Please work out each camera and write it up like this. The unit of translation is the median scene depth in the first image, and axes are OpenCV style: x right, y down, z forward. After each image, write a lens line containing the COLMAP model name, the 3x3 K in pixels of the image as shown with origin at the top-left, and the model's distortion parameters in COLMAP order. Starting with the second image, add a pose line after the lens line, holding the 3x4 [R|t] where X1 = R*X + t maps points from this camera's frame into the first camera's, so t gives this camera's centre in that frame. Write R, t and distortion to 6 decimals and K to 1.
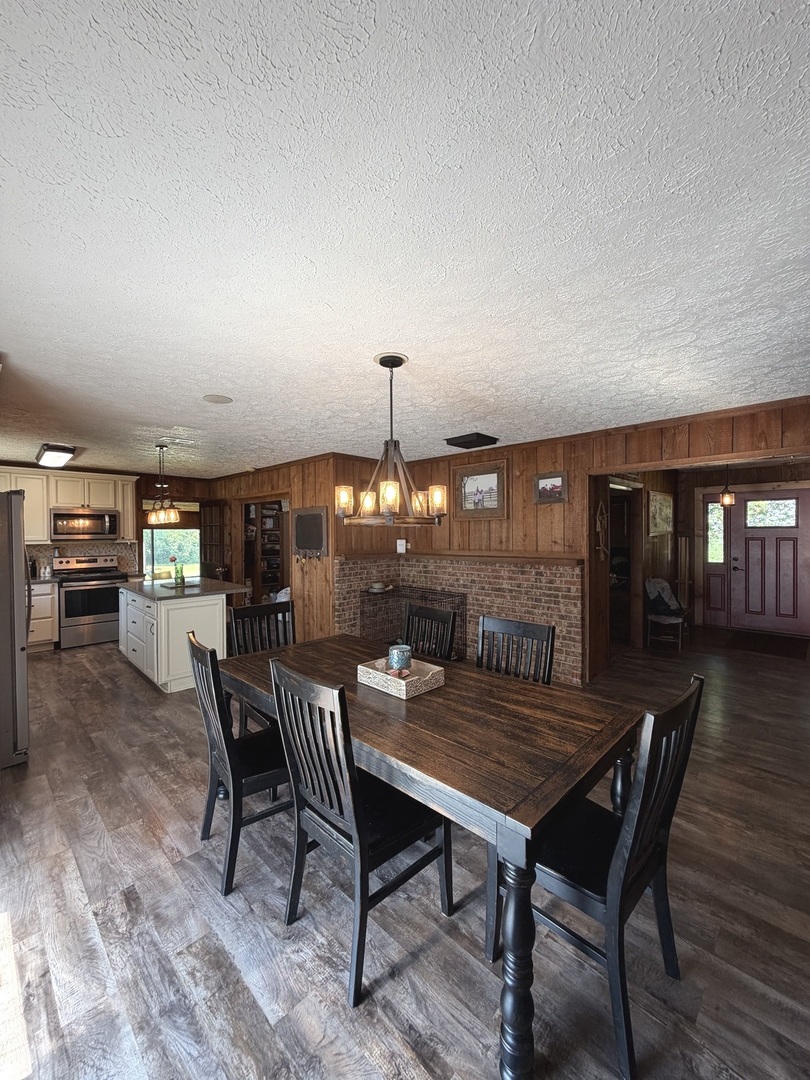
lens RADIAL K [[432.1, 0, 404.2], [0, 432.1, 535.5], [0, 0, 1]] dist [-0.000677, 0.000298]
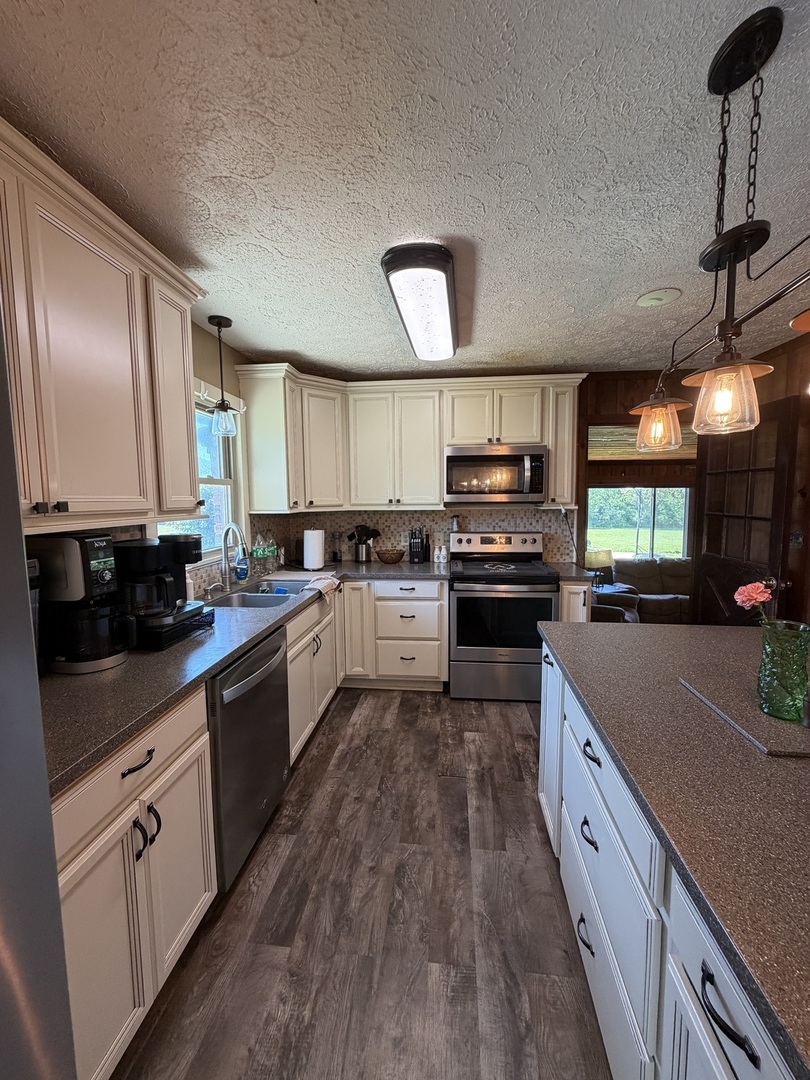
lens RADIAL K [[432.1, 0, 410.7], [0, 432.1, 535.6], [0, 0, 1]] dist [-0.000677, 0.000298]
pose [[0.631478, 0.070333, -0.772197, -0.458692], [-0.001510, 0.995987, 0.089481, 0.002150], [0.775392, -0.055340, 0.629051, 0.694741]]
